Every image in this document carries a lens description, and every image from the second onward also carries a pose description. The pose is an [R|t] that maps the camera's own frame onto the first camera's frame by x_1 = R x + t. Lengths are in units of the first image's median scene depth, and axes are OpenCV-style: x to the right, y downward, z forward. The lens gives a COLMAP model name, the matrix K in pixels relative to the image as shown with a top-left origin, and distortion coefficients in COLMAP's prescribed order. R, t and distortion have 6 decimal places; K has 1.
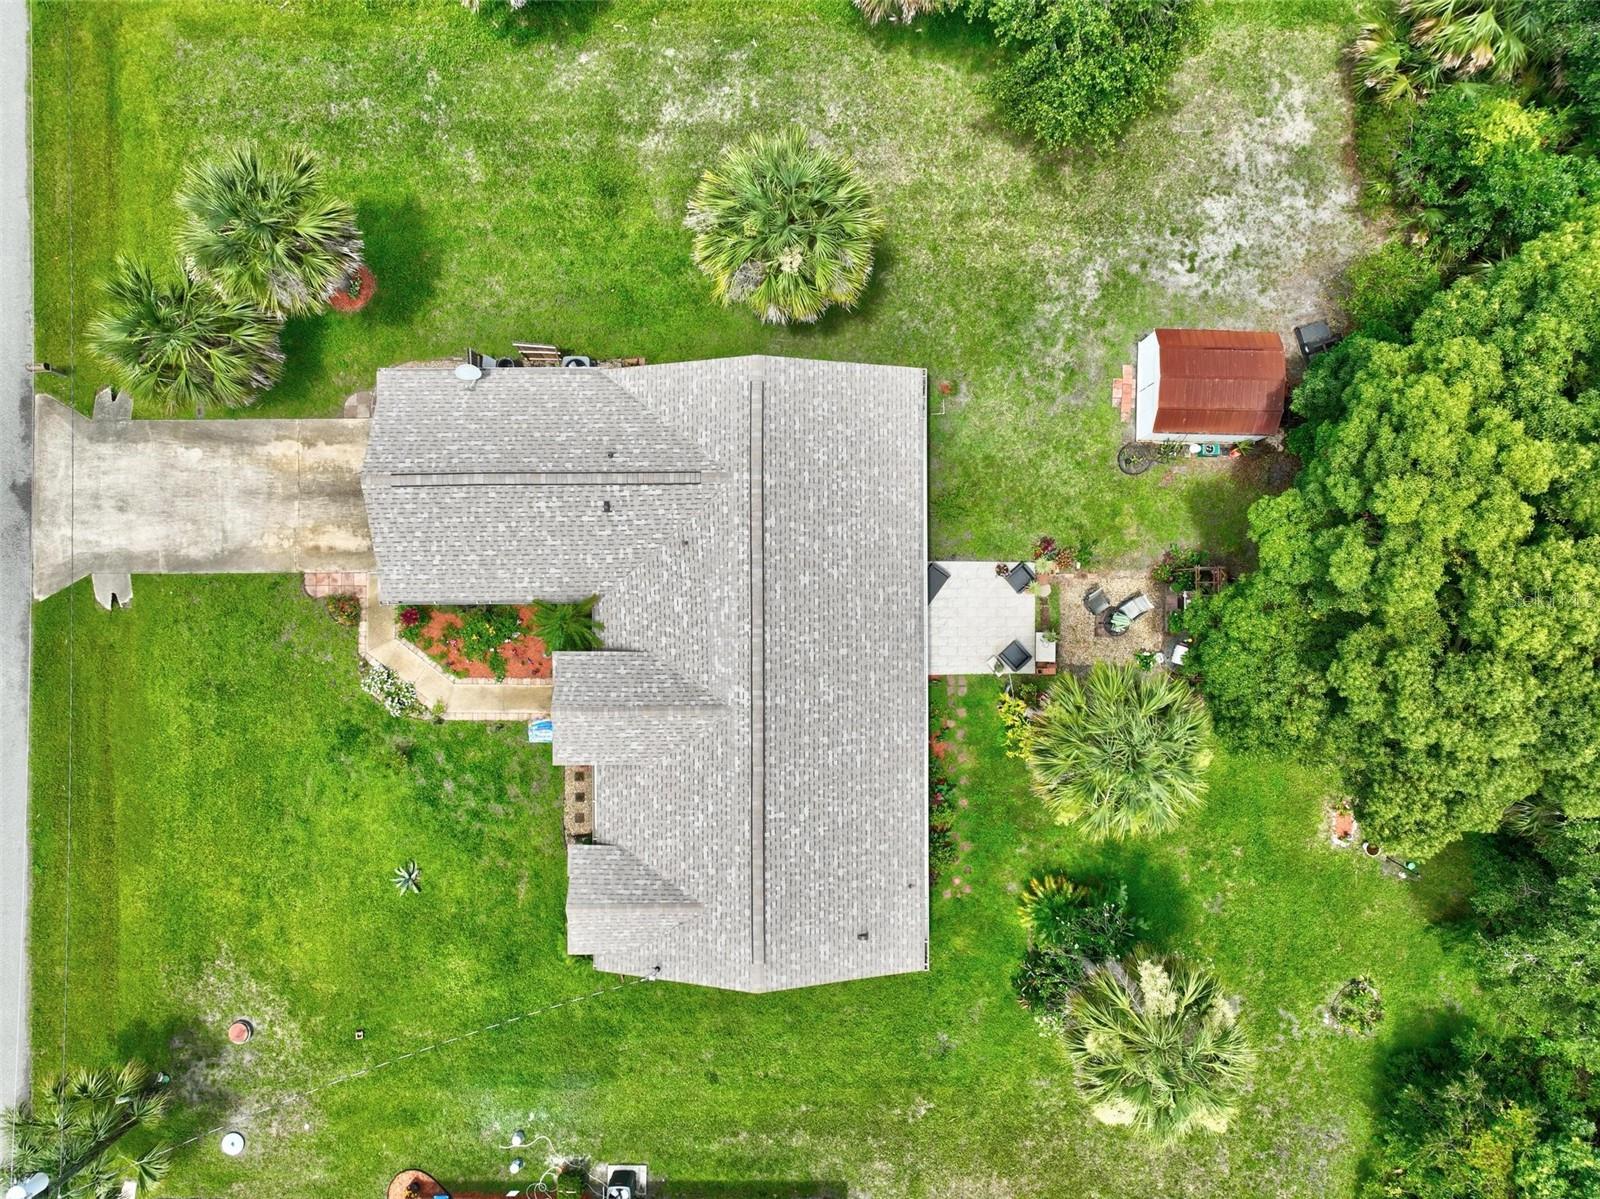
lens RADIAL K [[1124.4, 0, 805.8], [0, 1124.4, 605.8], [0, 0, 1]] dist [-0.004847, 0.020808]
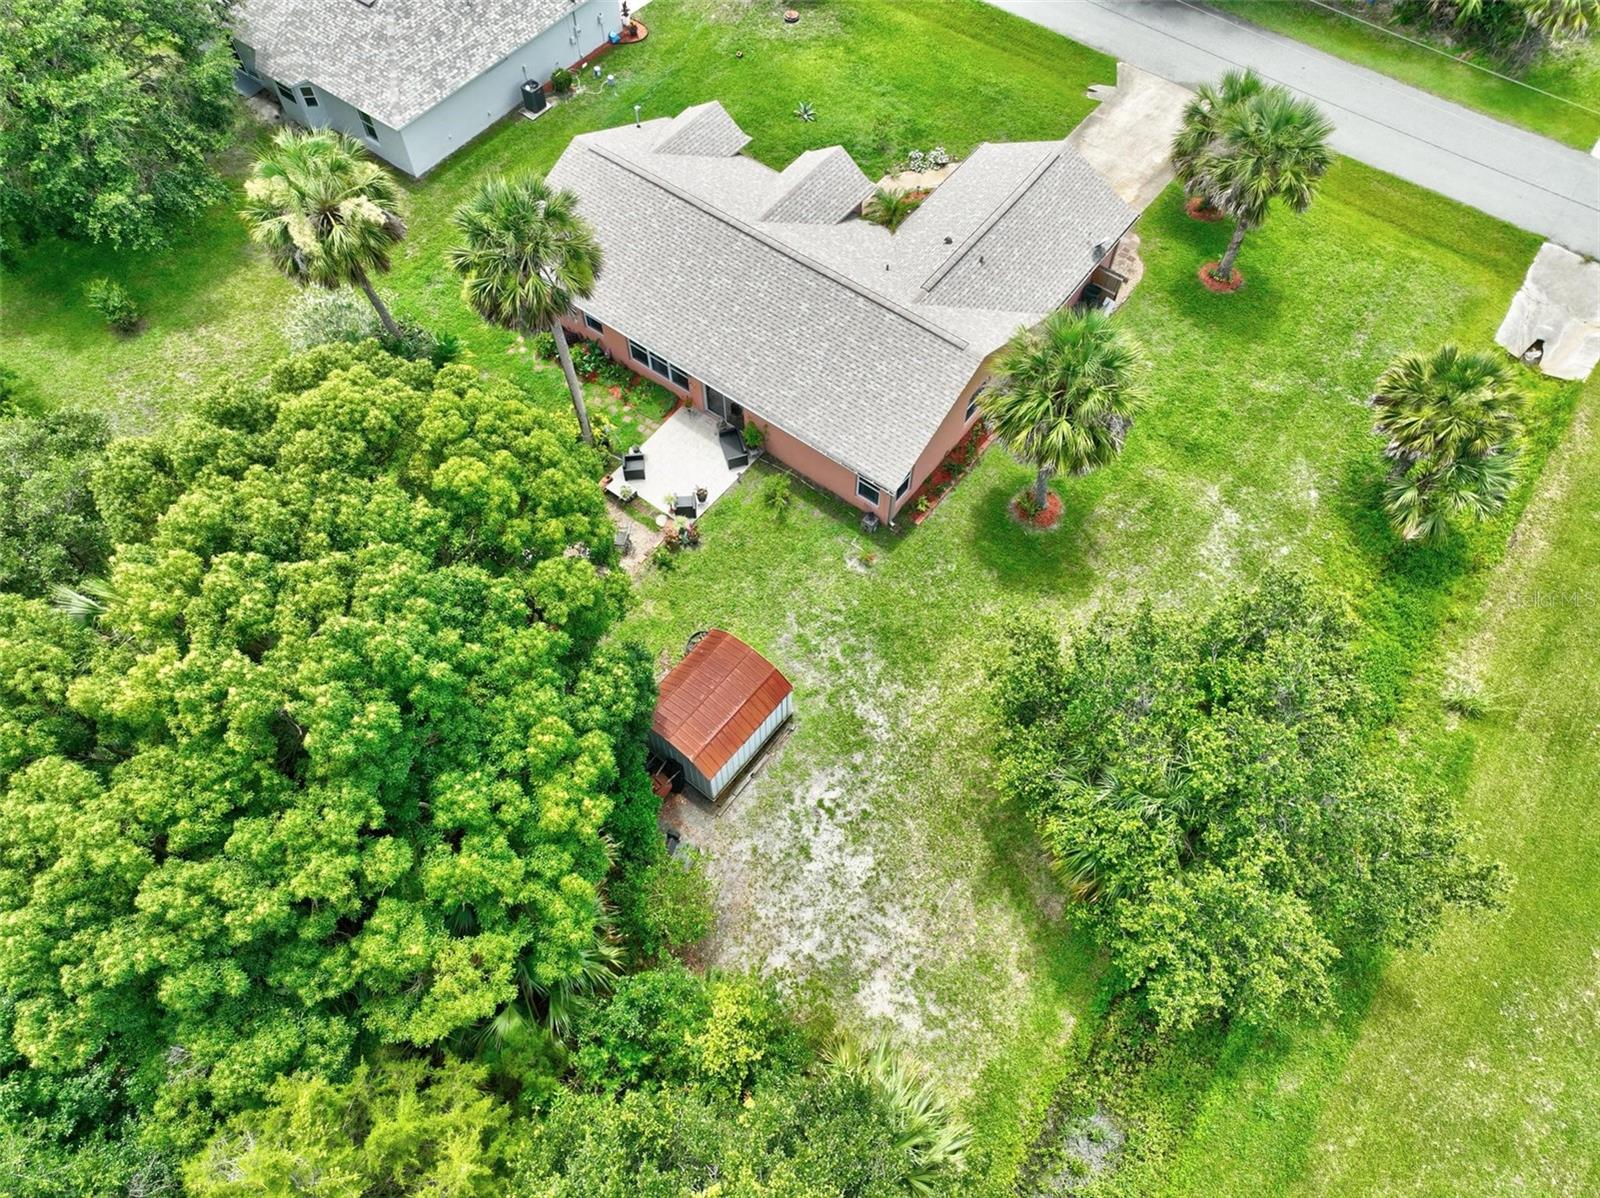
lens RADIAL K [[1124.4, 0, 789.5], [0, 1124.4, 610.5], [0, 0, 1]] dist [-0.004847, 0.020808]
pose [[-0.608997, 0.684576, -0.400598, 0.620595], [-0.793169, -0.524214, 0.309972, -0.482492], [0.002201, 0.506514, 0.862229, 0.124840]]
